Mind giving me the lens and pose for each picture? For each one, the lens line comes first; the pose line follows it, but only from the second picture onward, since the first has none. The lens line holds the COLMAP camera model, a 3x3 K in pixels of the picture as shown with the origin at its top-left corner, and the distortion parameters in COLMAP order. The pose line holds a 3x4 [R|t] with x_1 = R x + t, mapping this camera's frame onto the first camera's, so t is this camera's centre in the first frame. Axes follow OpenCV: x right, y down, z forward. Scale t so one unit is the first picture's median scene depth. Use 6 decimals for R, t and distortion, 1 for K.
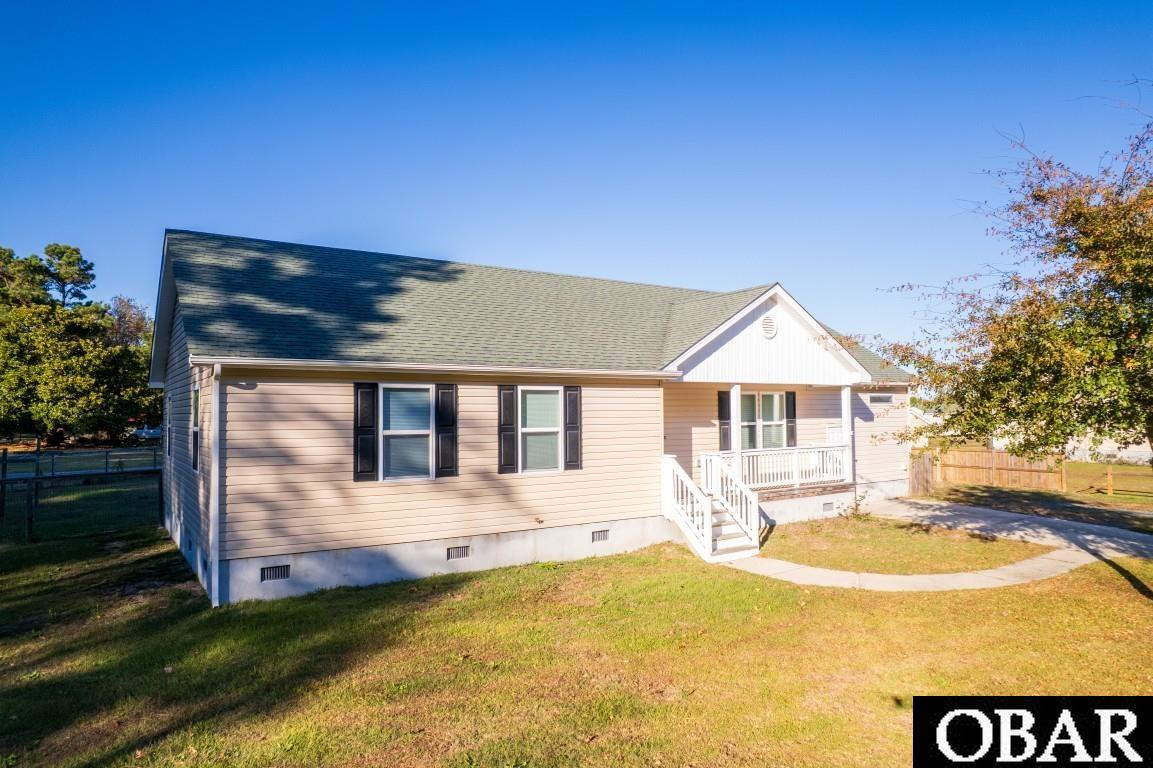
lens RADIAL K [[734.9, 0, 576.5], [0, 734.9, 384.0], [0, 0, 1]] dist [-0.098695, 0.089444]
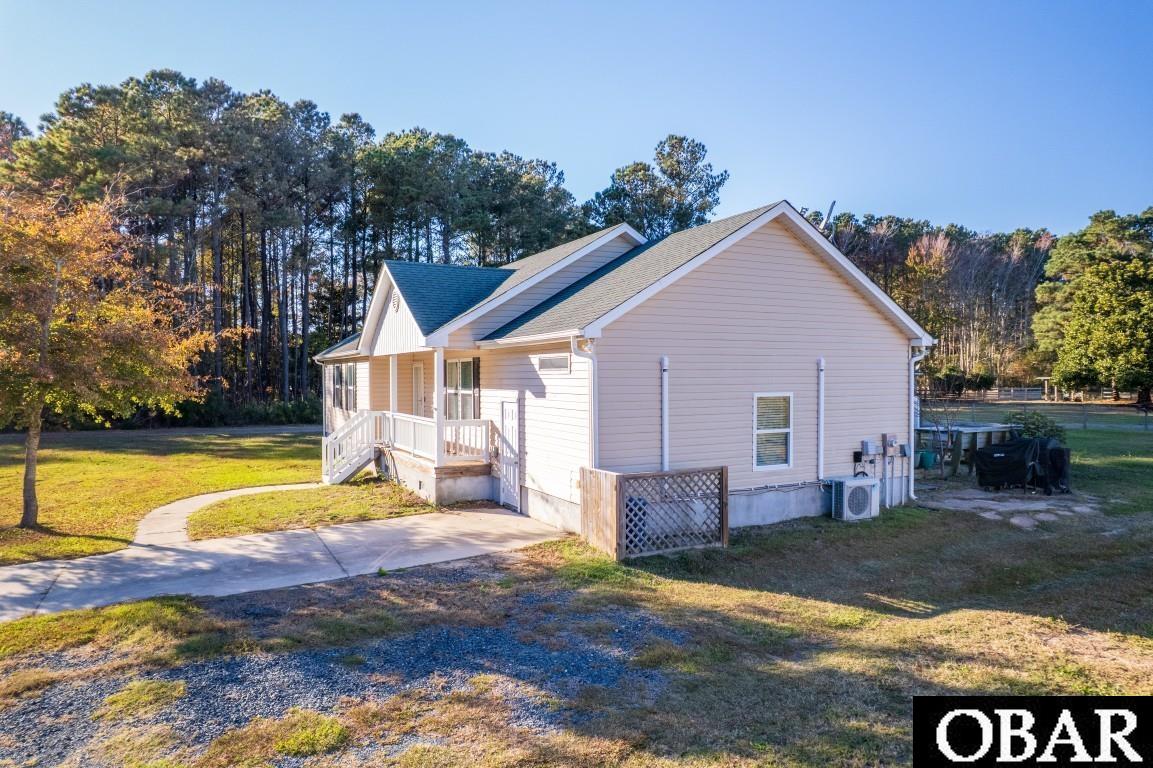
lens RADIAL K [[734.9, 0, 576.5], [0, 734.9, 384.0], [0, 0, 1]] dist [-0.098695, 0.089444]
pose [[-0.102759, 0.018645, -0.994532, 1.624282], [0.038576, 0.999147, 0.014746, 0.047703], [0.993958, -0.036850, -0.103391, 1.697419]]
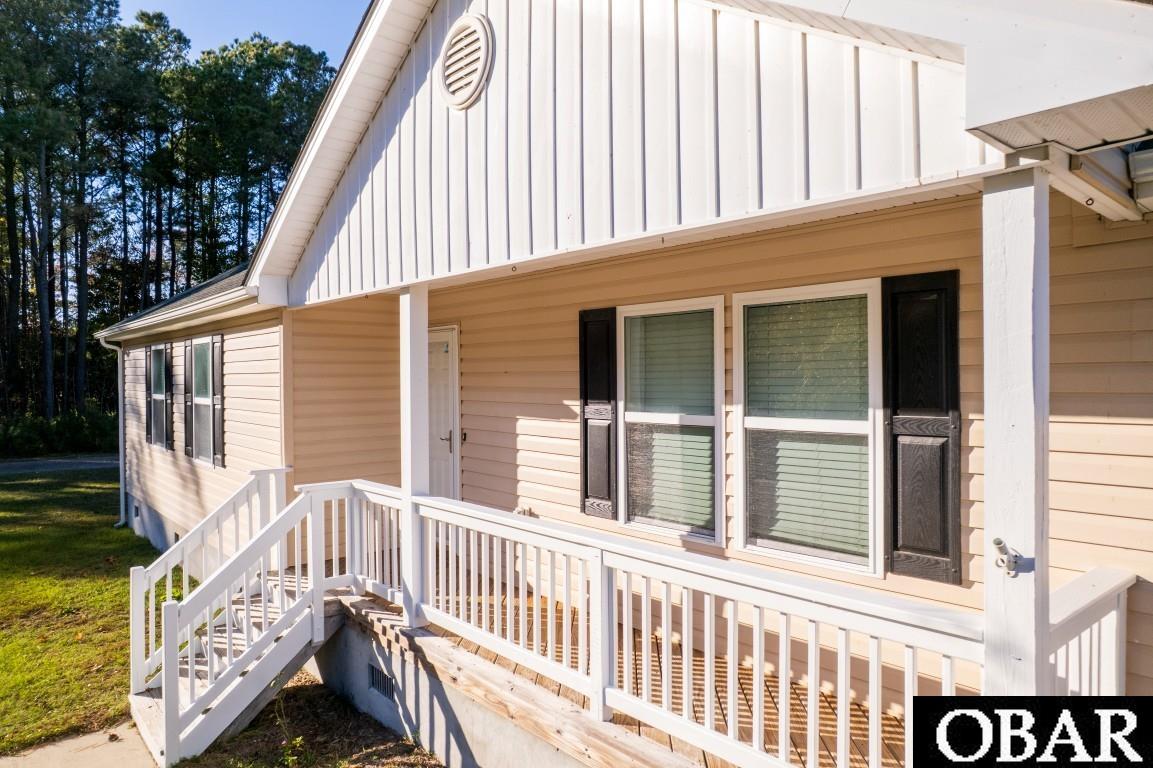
lens RADIAL K [[734.9, 0, 576.5], [0, 734.9, 384.0], [0, 0, 1]] dist [-0.098695, 0.089444]
pose [[0.140715, 0.015453, -0.989930, 0.664948], [0.039437, 0.998997, 0.021200, 0.045242], [0.989264, -0.042023, 0.139964, 1.233811]]
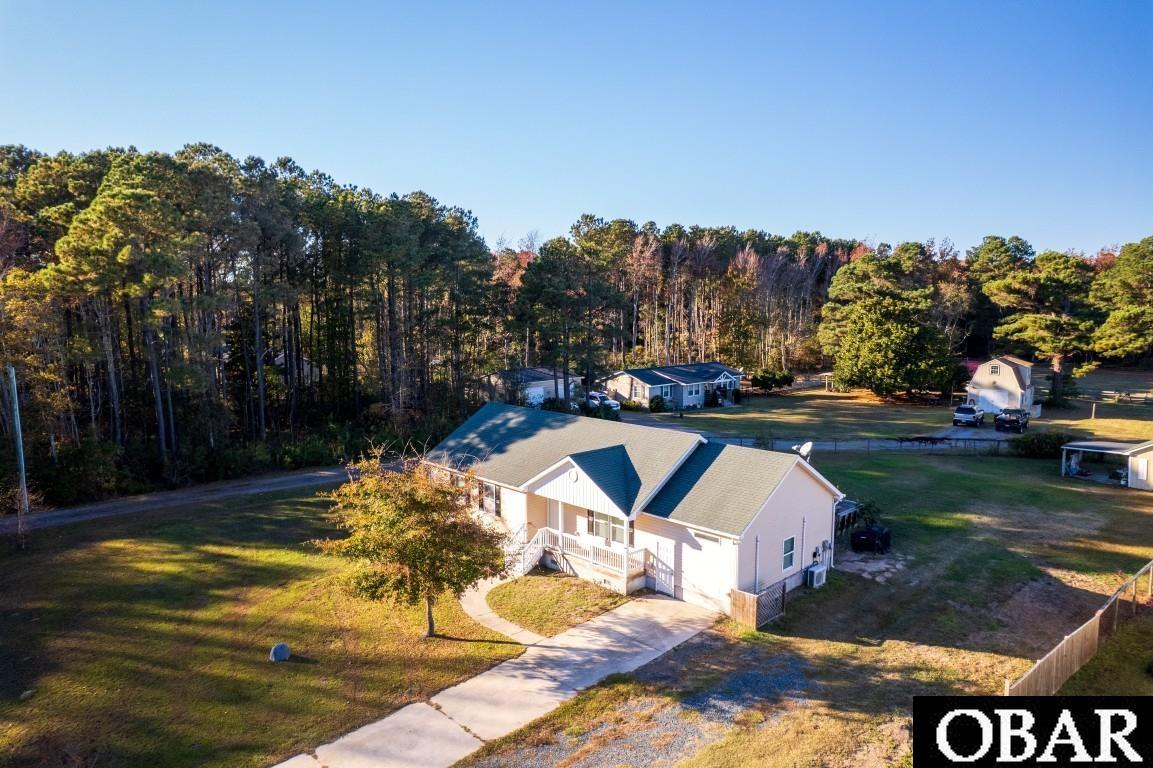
lens RADIAL K [[734.9, 0, 576.5], [0, 734.9, 384.0], [0, 0, 1]] dist [-0.098695, 0.089444]
pose [[0.184399, 0.112666, -0.976372, 2.616426], [0.032147, 0.992185, 0.120562, -0.679348], [0.982326, -0.053619, 0.179336, 0.835561]]
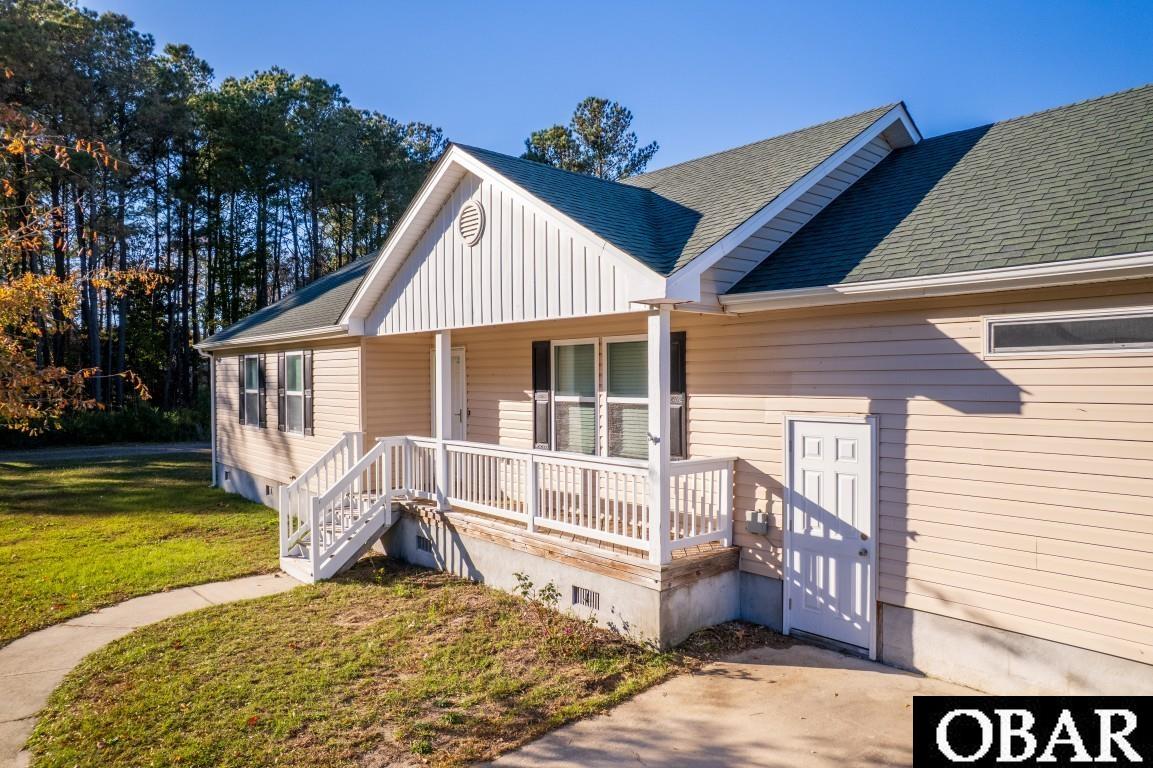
lens RADIAL K [[734.9, 0, 576.5], [0, 734.9, 384.0], [0, 0, 1]] dist [-0.098695, 0.089444]
pose [[0.143634, 0.015846, -0.989504, 1.019605], [0.039394, 0.998988, 0.021716, 0.041951], [0.988846, -0.042100, 0.142865, 1.229897]]
